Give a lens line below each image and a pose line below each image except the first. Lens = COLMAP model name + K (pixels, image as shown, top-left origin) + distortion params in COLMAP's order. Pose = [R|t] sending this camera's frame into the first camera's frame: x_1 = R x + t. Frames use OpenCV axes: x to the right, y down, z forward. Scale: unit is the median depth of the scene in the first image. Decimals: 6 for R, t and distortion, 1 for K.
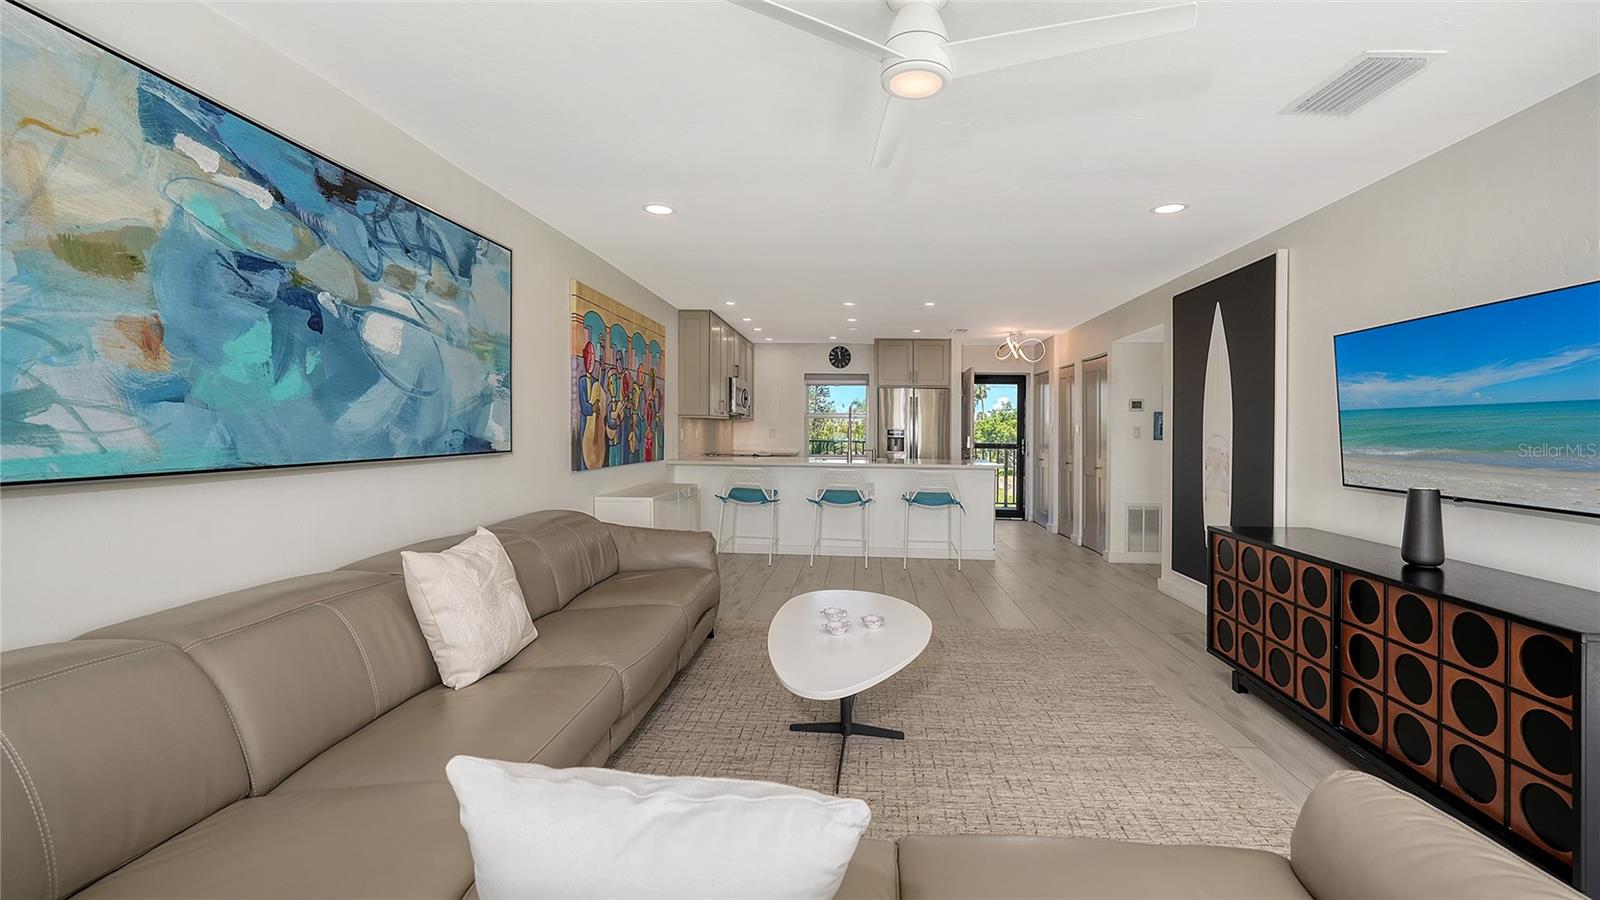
lens RADIAL K [[657.5, 0, 835.2], [0, 657.5, 432.6], [0, 0, 1]] dist [-0.023619, 0.001299]
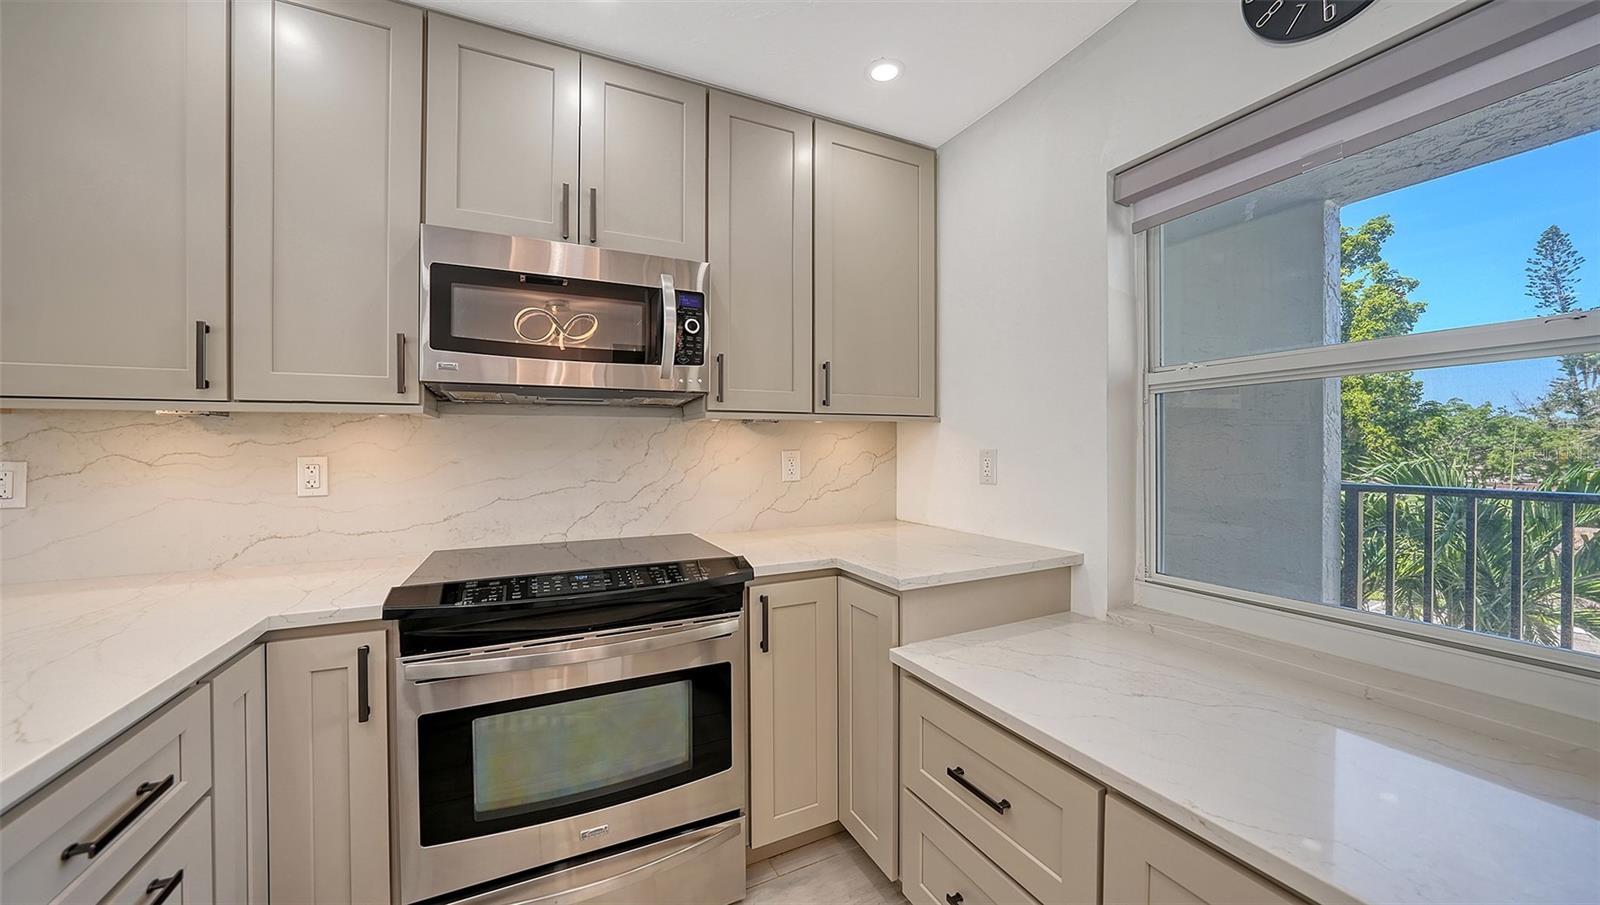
lens RADIAL K [[559.9, 0, 802.9], [0, 559.9, 439.1], [0, 0, 1]] dist [-0.017455, 0.002567]
pose [[0.477545, -0.025467, -0.878238, 0.188932], [0.005587, 0.999648, -0.025950, -0.017180], [0.878590, 0.007486, 0.477519, 2.948028]]
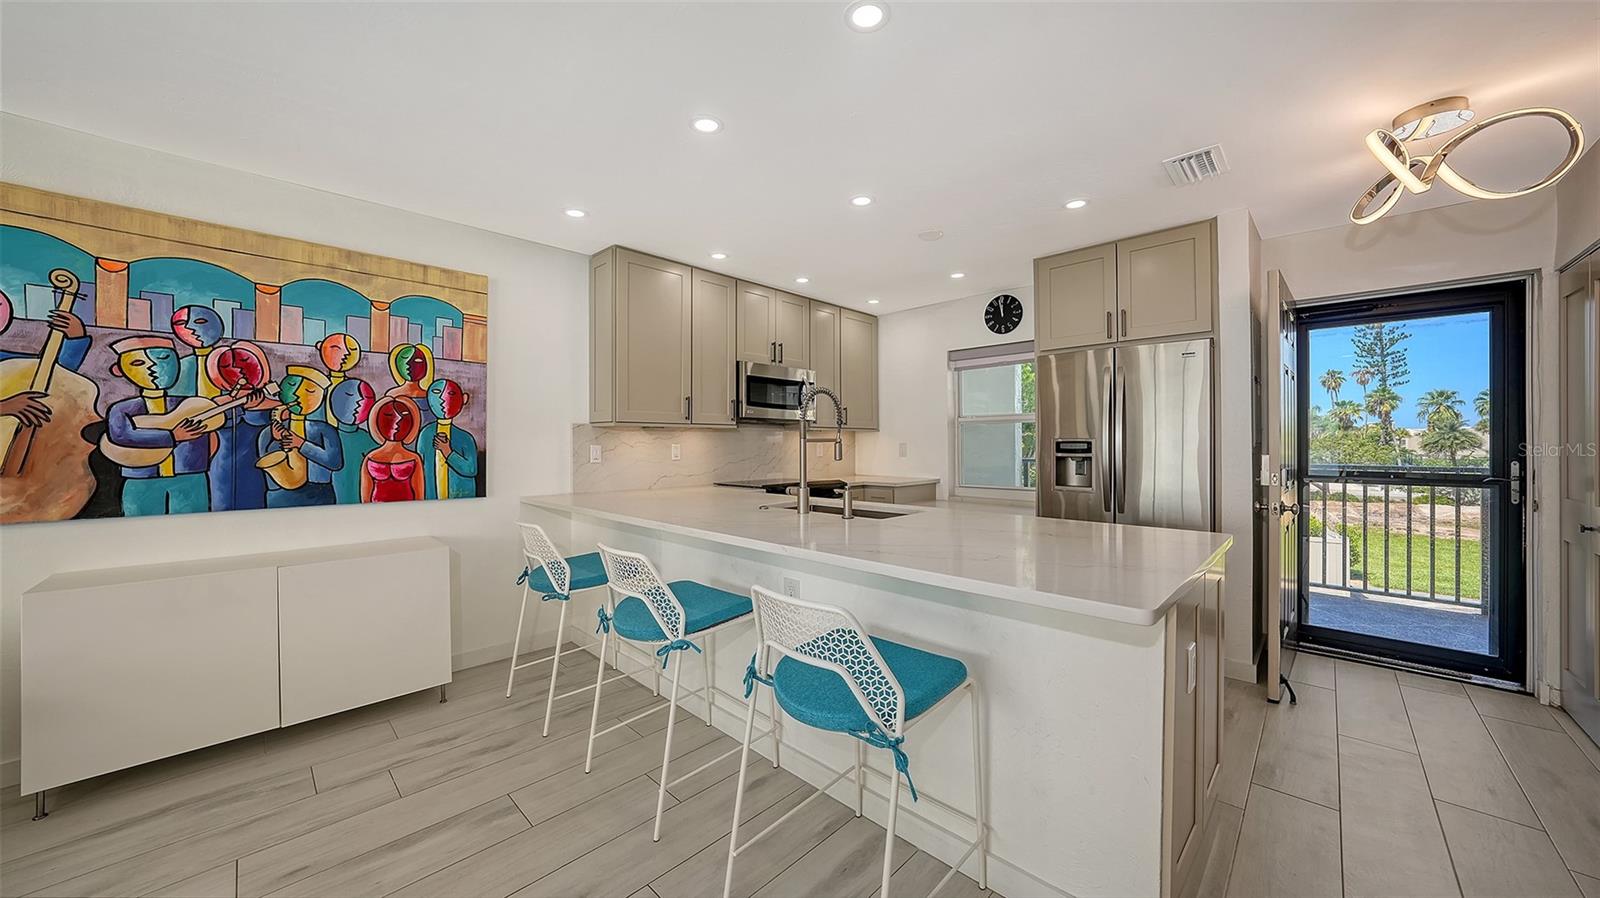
lens RADIAL K [[553.9, 0, 810.2], [0, 553.9, 444.2], [0, 0, 1]] dist [-0.022820, 0.001912]
pose [[0.750960, -0.013908, -0.660201, 0.674418], [0.008370, 0.999898, -0.011543, 0.003130], [0.660294, 0.003142, 0.751000, 1.876570]]
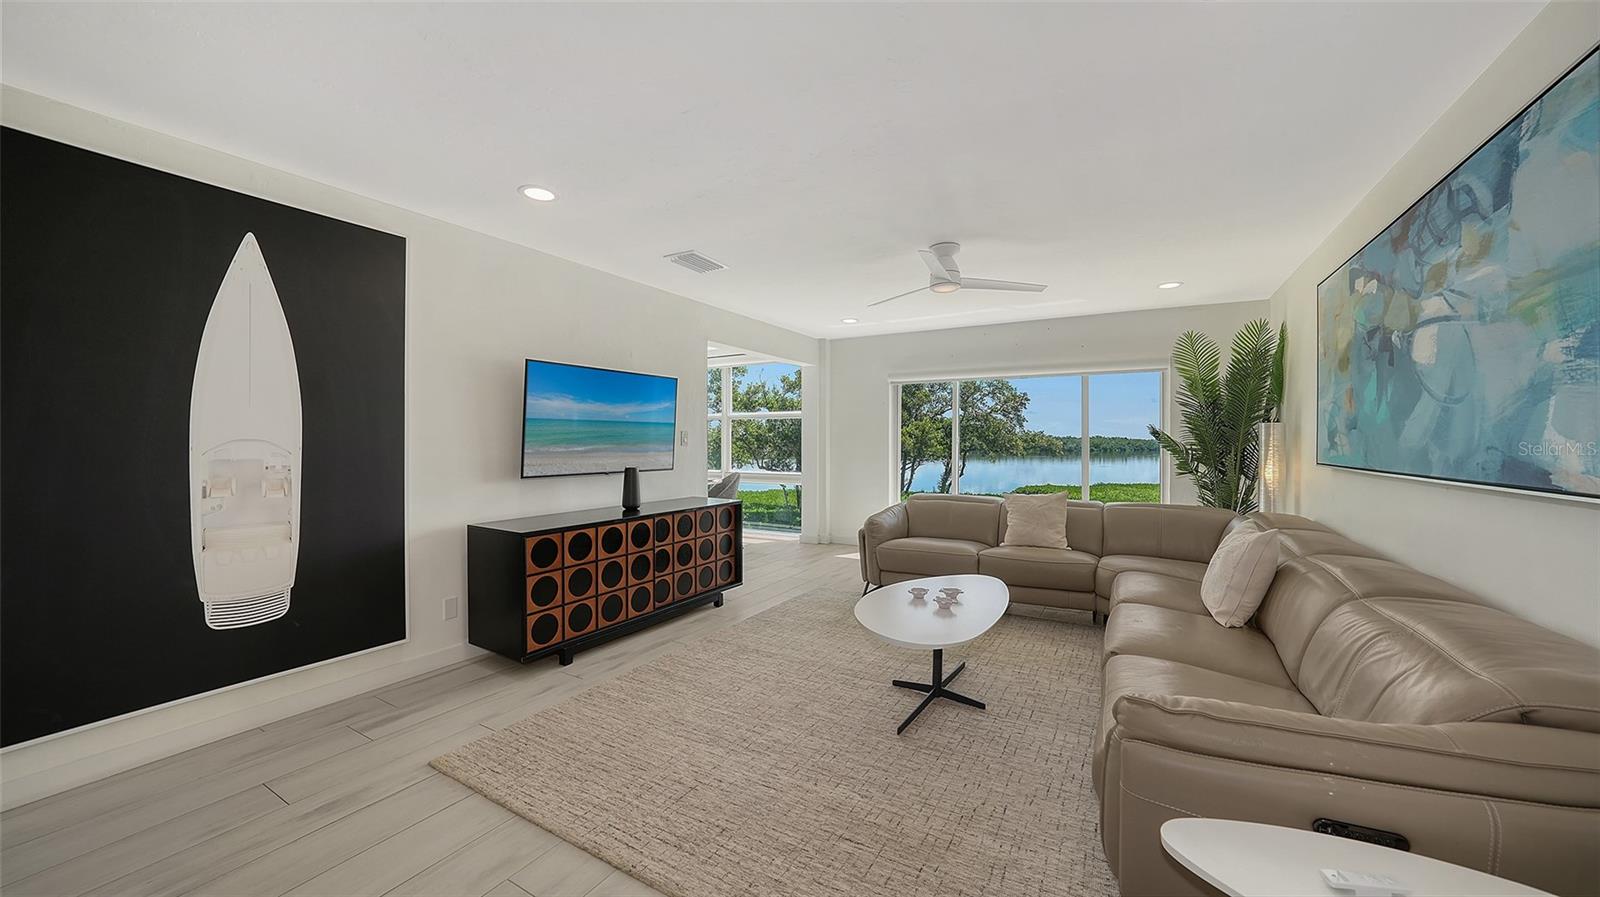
lens RADIAL K [[577.1, 0, 801.8], [0, 577.1, 428.6], [0, 0, 1]] dist [-0.014776, 0.004585]
pose [[-0.884724, -0.005049, 0.466087, -0.253302], [-0.010385, 0.999907, -0.008880, -0.011318], [-0.465999, -0.012696, -0.884694, 2.047650]]
